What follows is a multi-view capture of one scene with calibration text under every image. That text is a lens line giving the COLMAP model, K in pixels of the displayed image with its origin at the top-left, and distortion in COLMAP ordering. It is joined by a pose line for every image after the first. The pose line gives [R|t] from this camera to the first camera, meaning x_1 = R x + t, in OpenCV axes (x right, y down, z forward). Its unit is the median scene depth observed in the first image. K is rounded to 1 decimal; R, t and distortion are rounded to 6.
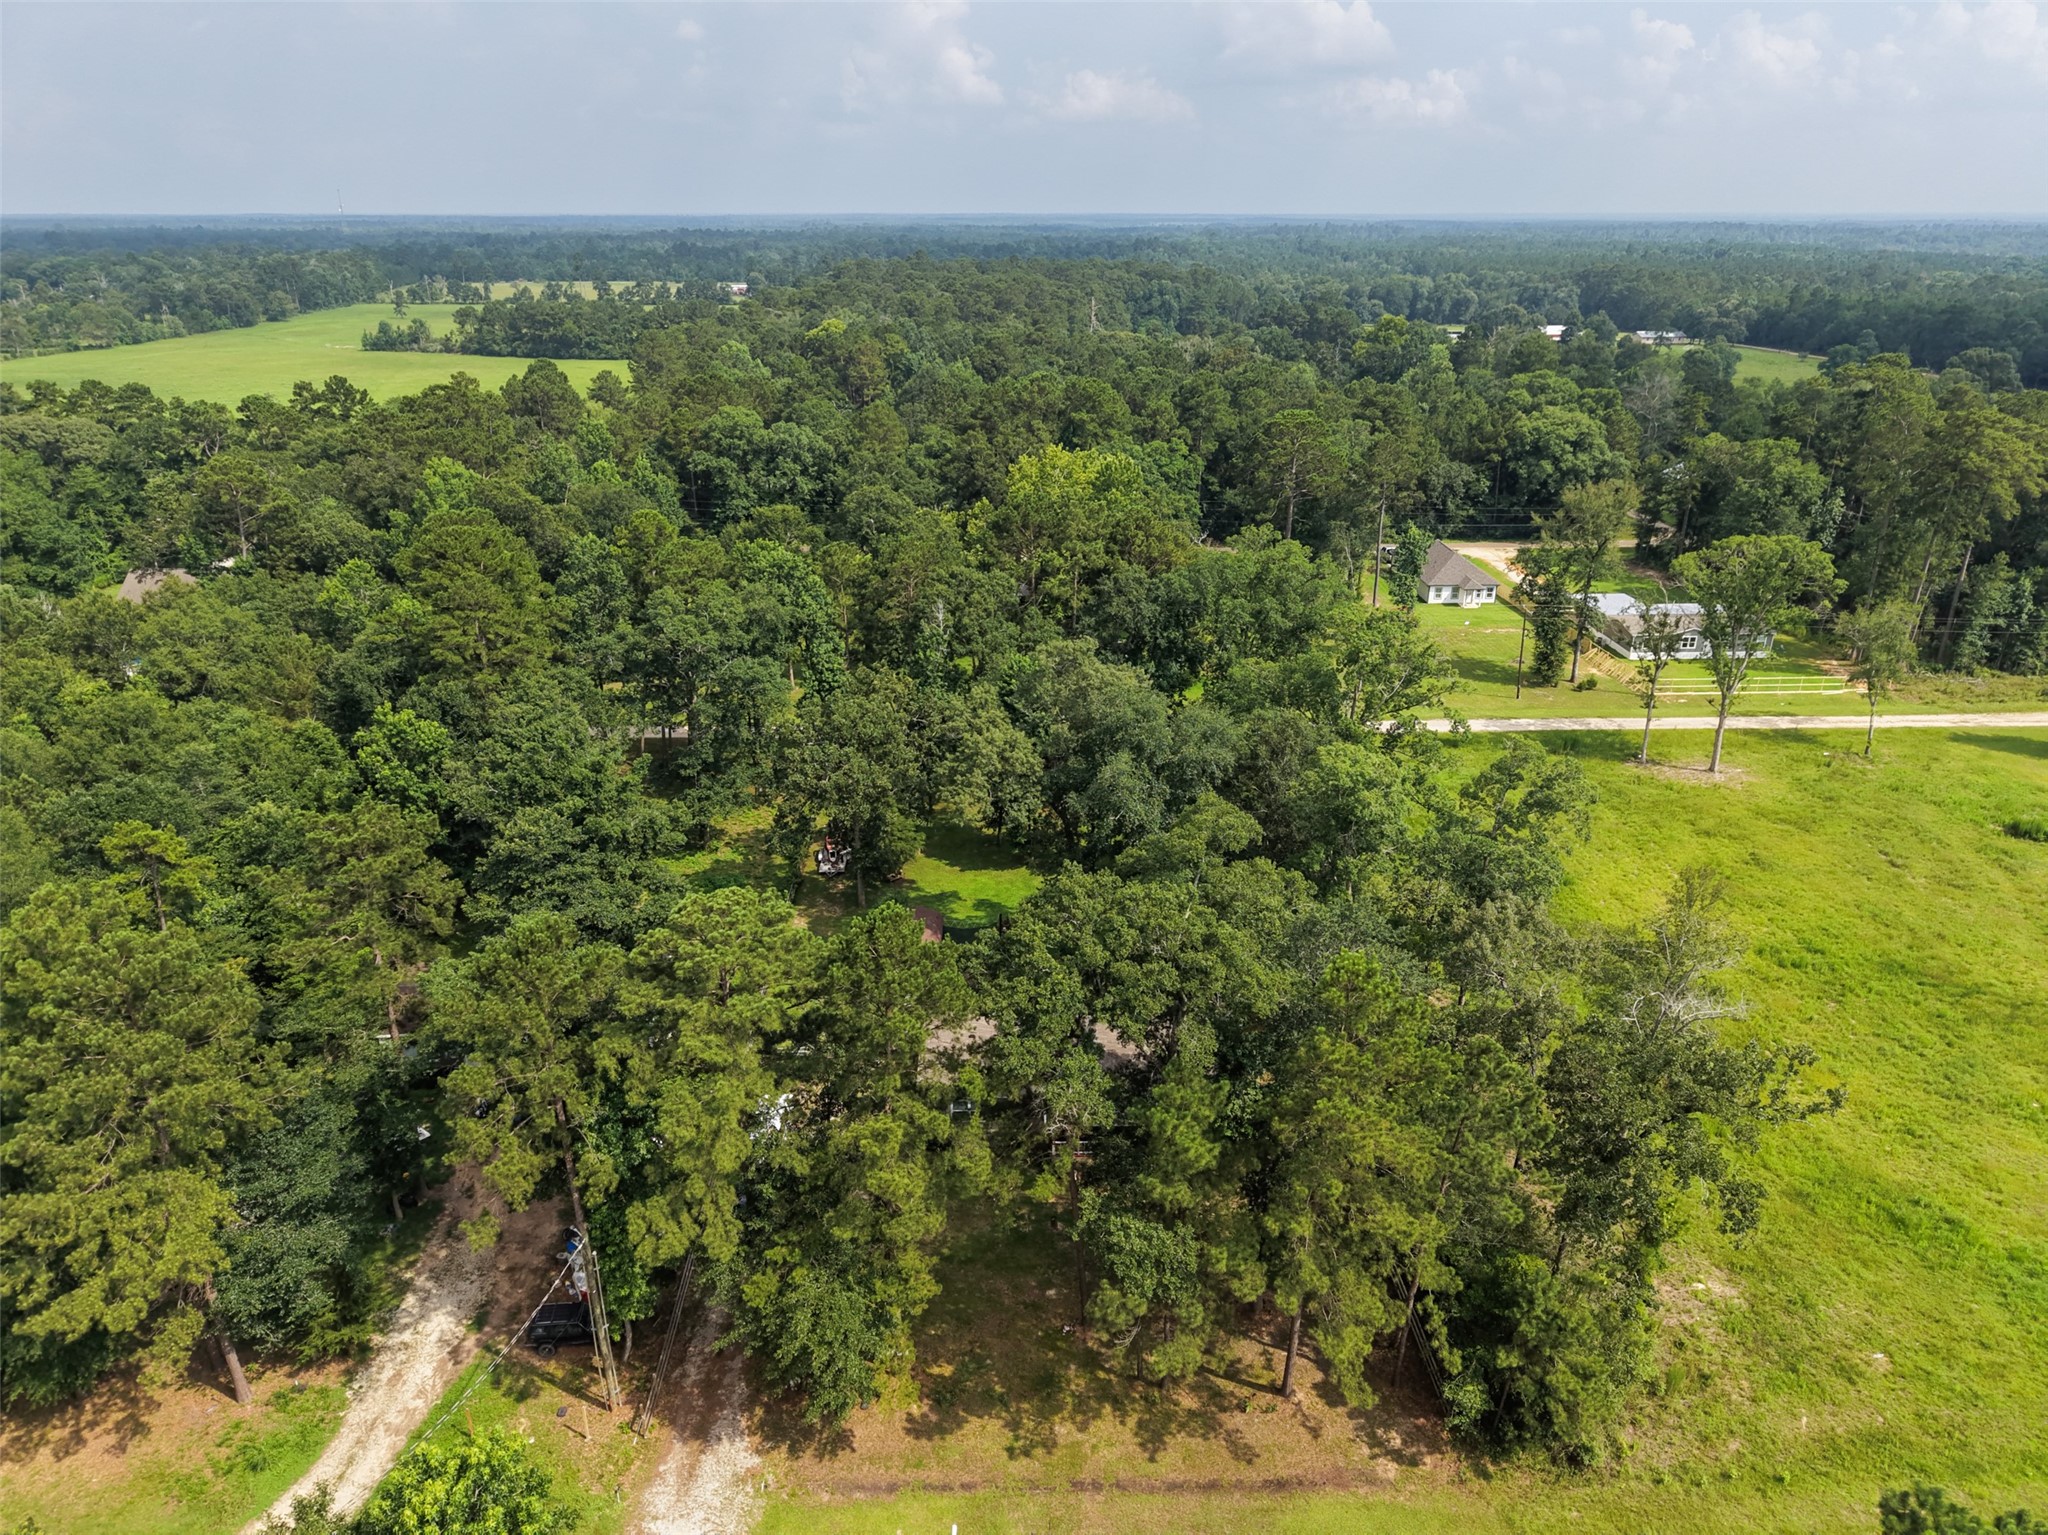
lens RADIAL K [[1360.5, 0, 1034.5], [0, 1360.5, 780.9], [0, 0, 1]] dist [0.012483, -0.011601]
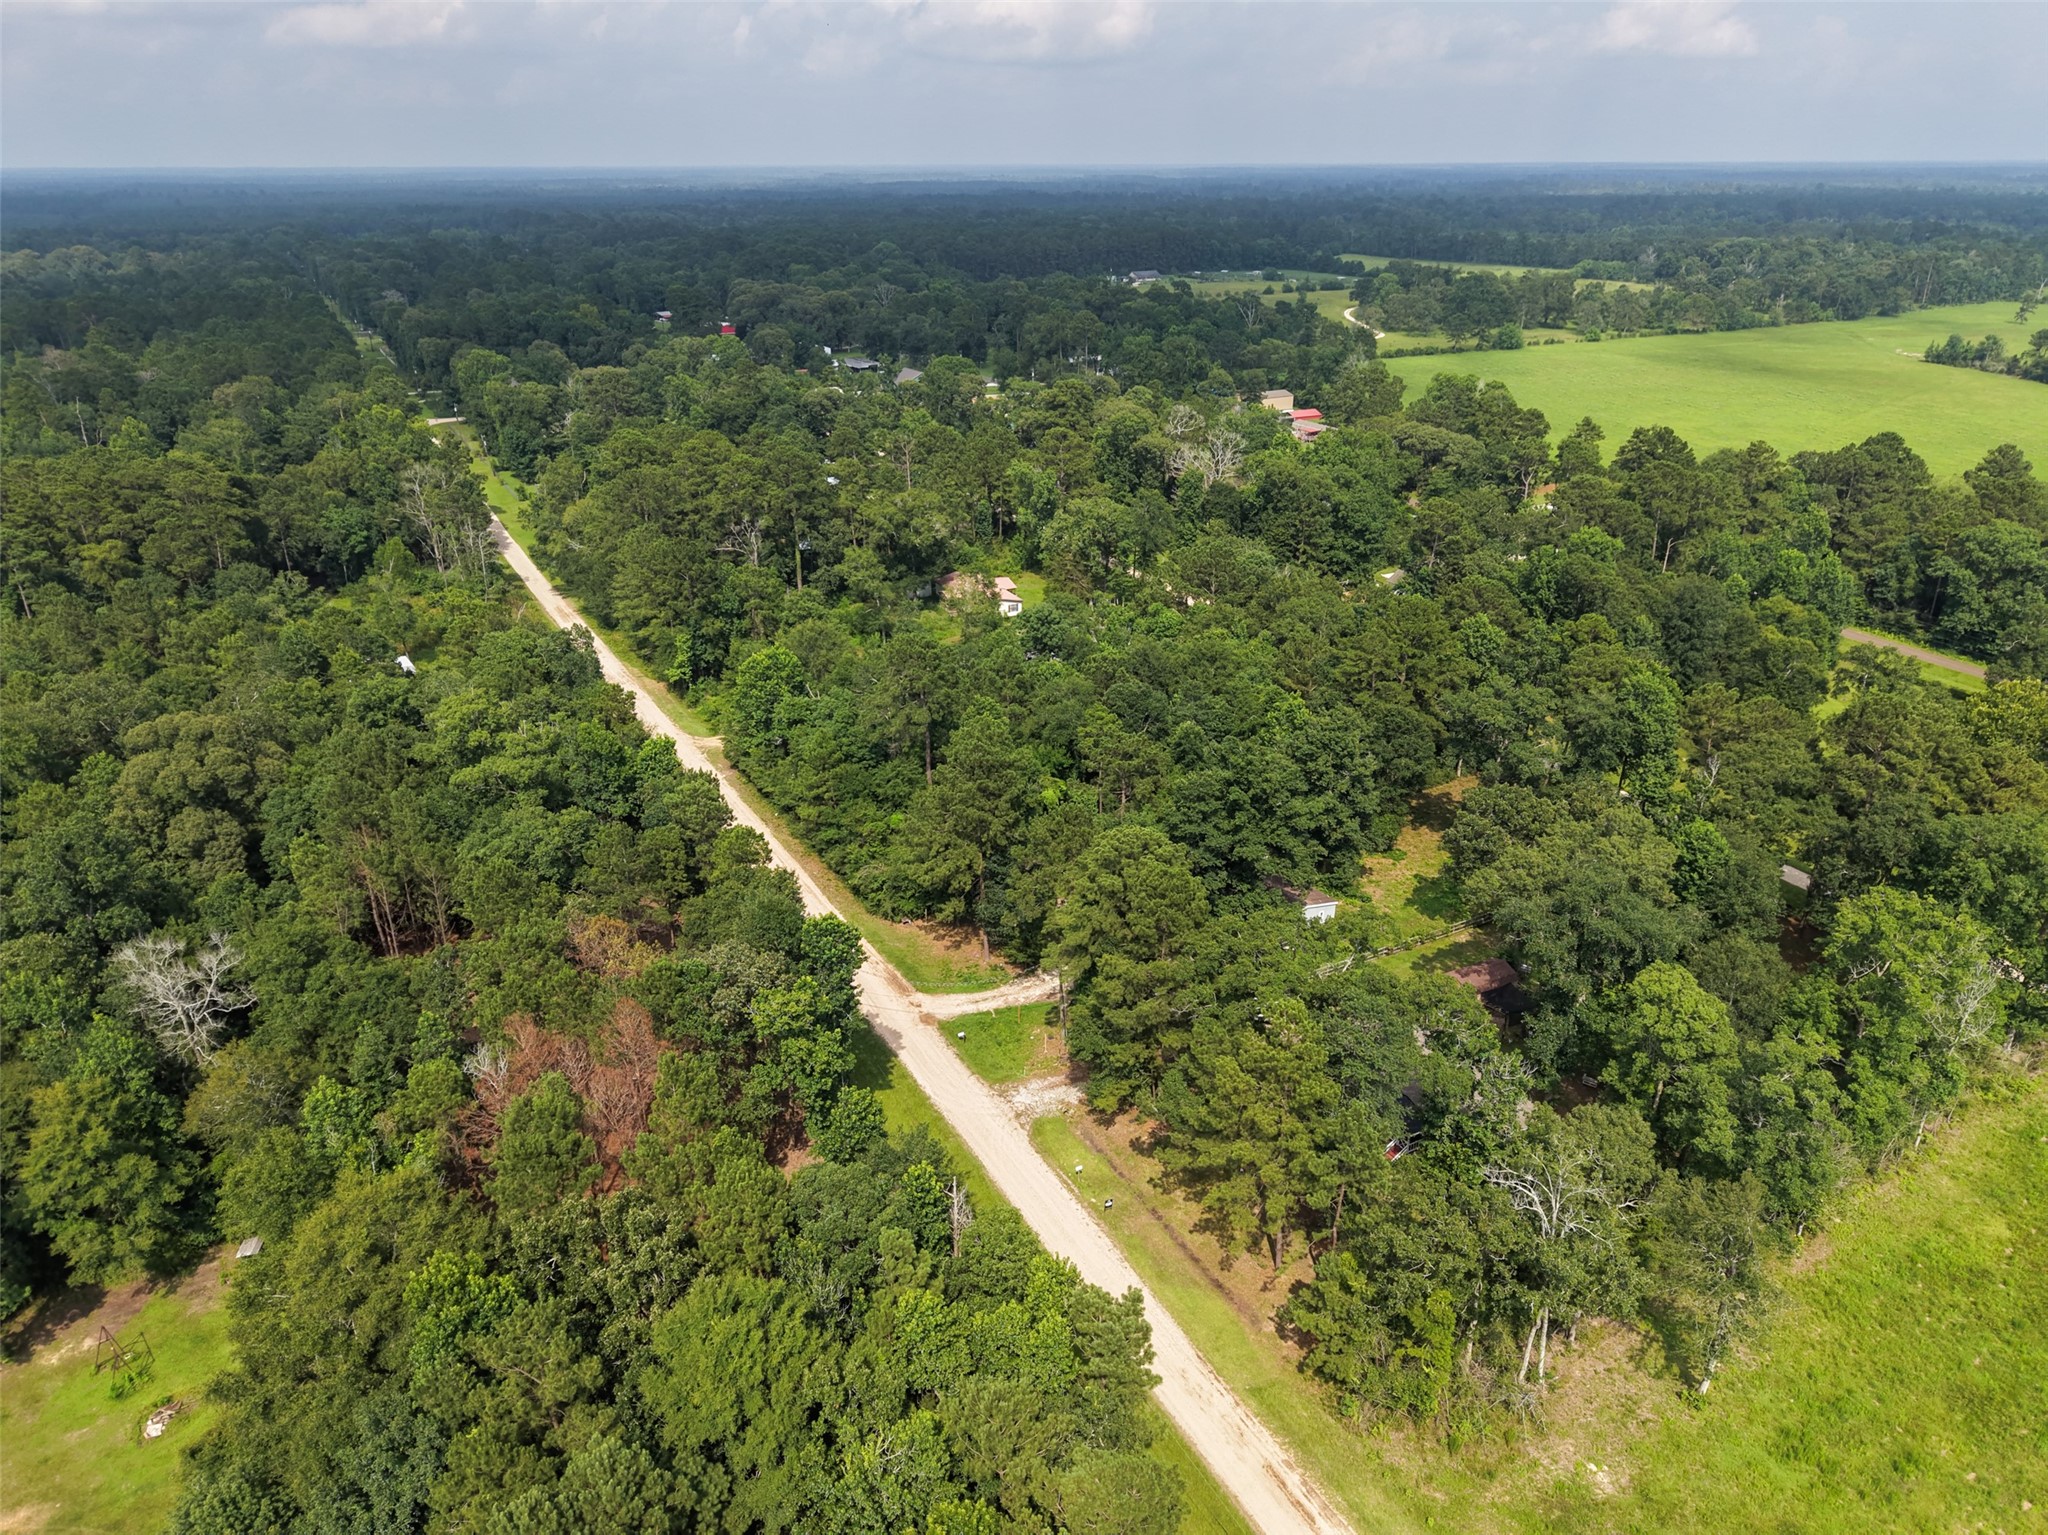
lens RADIAL K [[1360.5, 0, 1021.1], [0, 1360.5, 763.9], [0, 0, 1]] dist [0.012483, -0.011601]
pose [[0.460980, 0.355263, -0.813195, 0.501502], [-0.339046, 0.917358, 0.208572, -0.141013], [0.820089, 0.179563, 0.543334, -0.092809]]
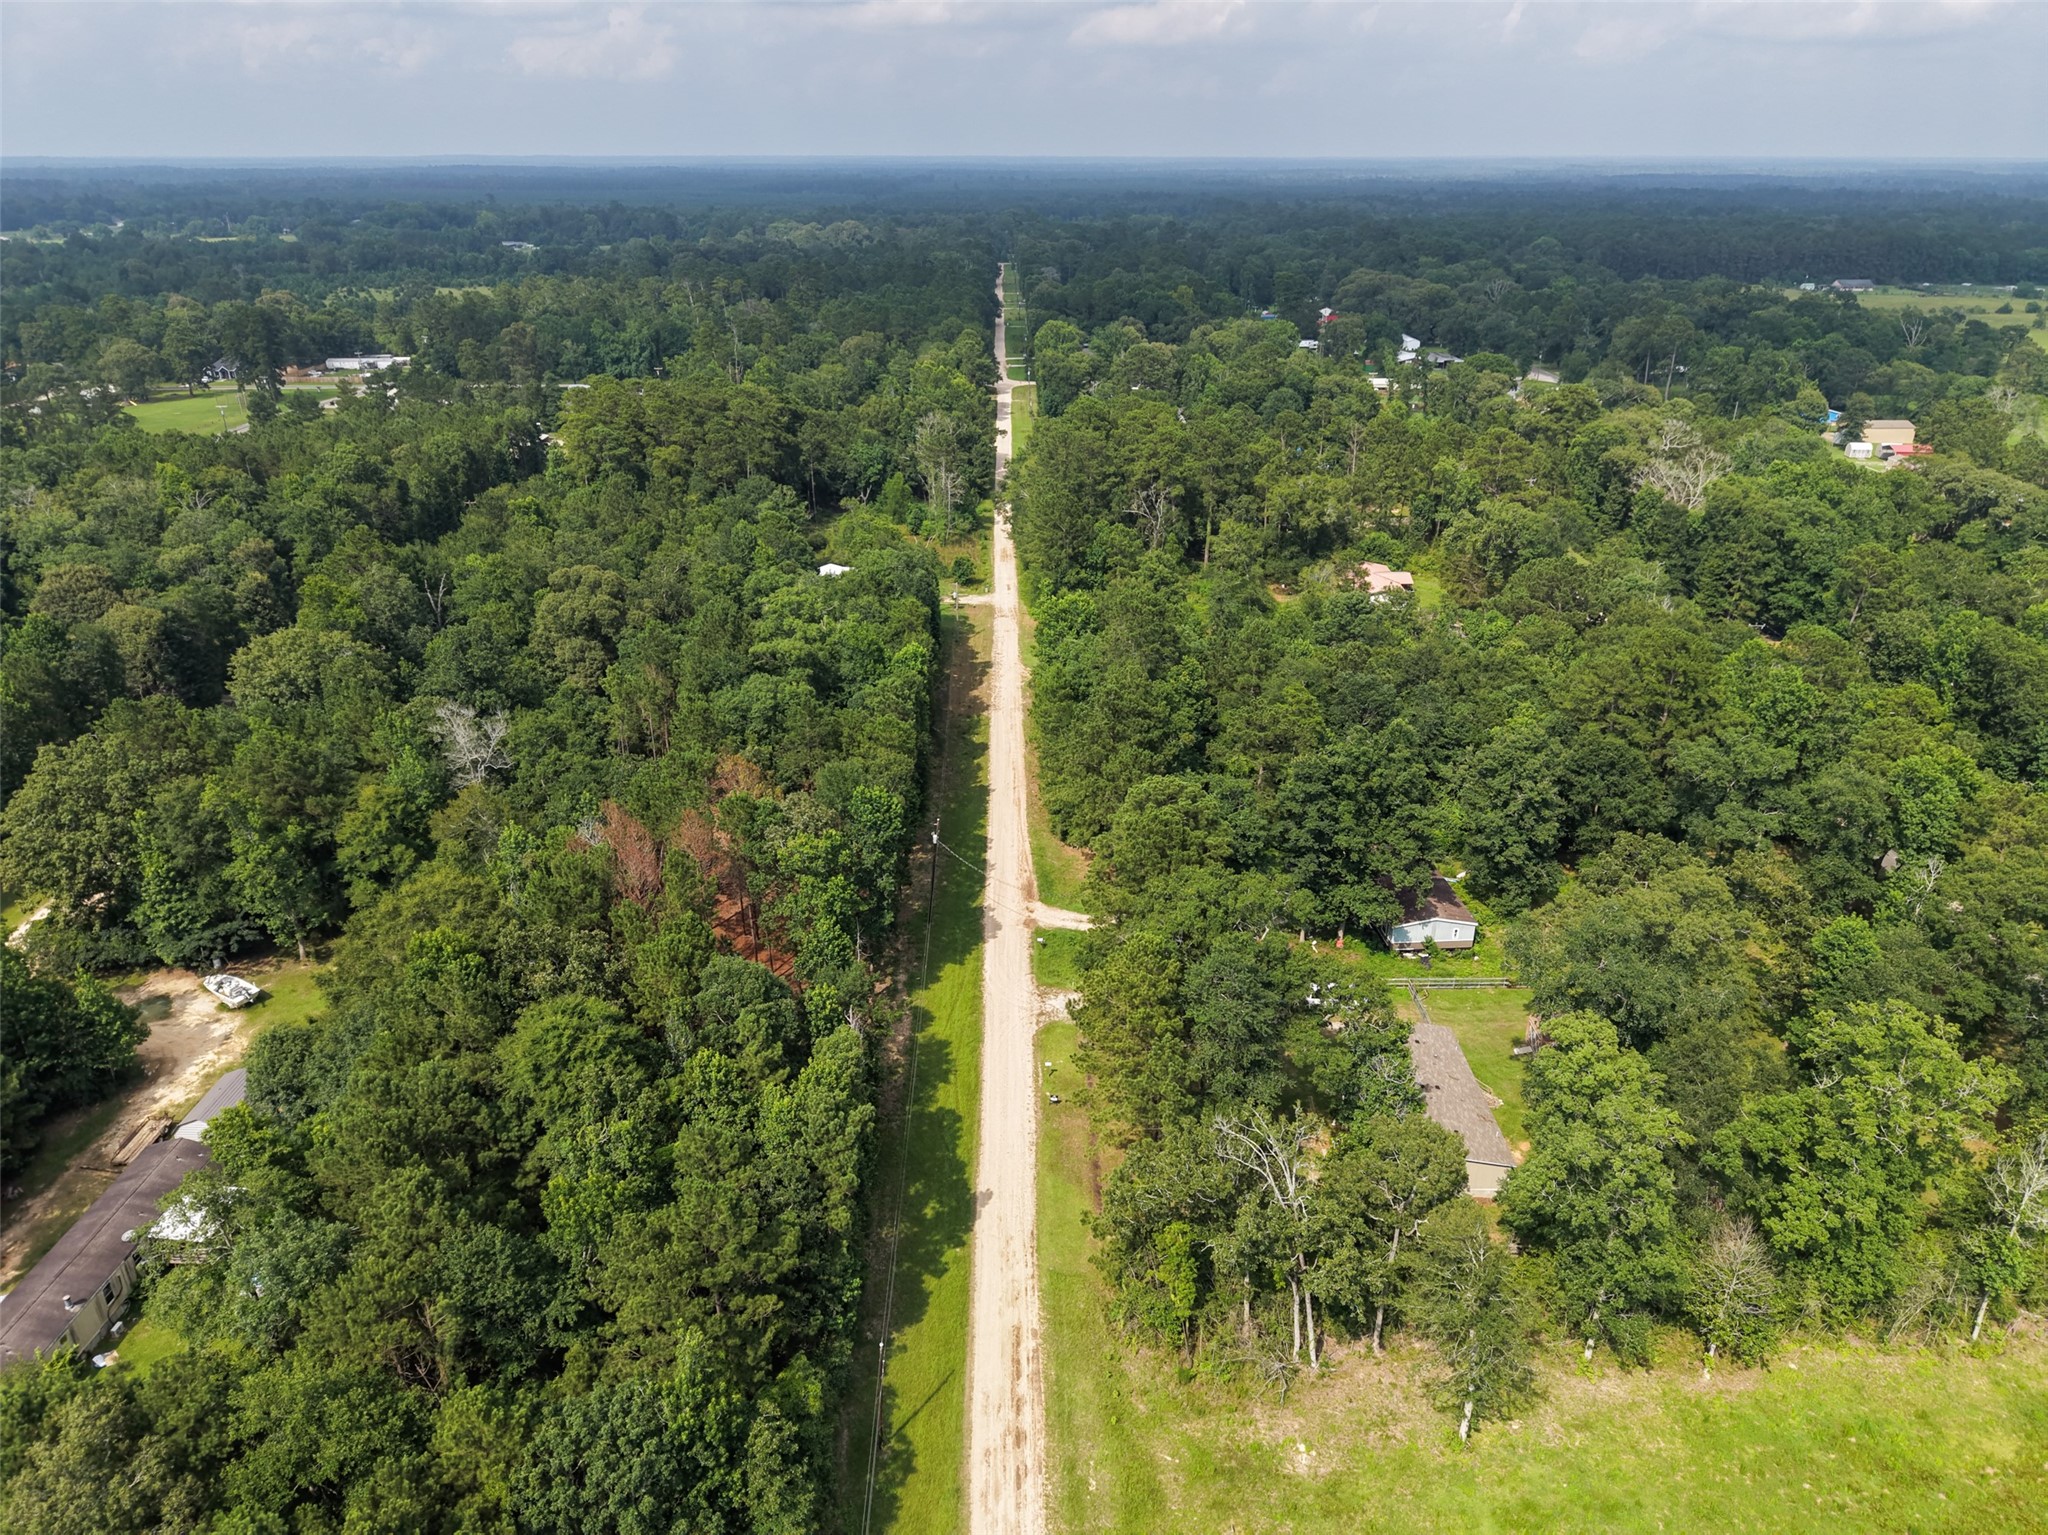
lens RADIAL K [[1360.5, 0, 1029.2], [0, 1360.5, 766.1], [0, 0, 1]] dist [0.012483, -0.011601]
pose [[-0.006134, 0.408287, -0.912833, 0.673975], [-0.387257, 0.840649, 0.378603, -0.257826], [0.921951, 0.355823, 0.152956, 0.188661]]
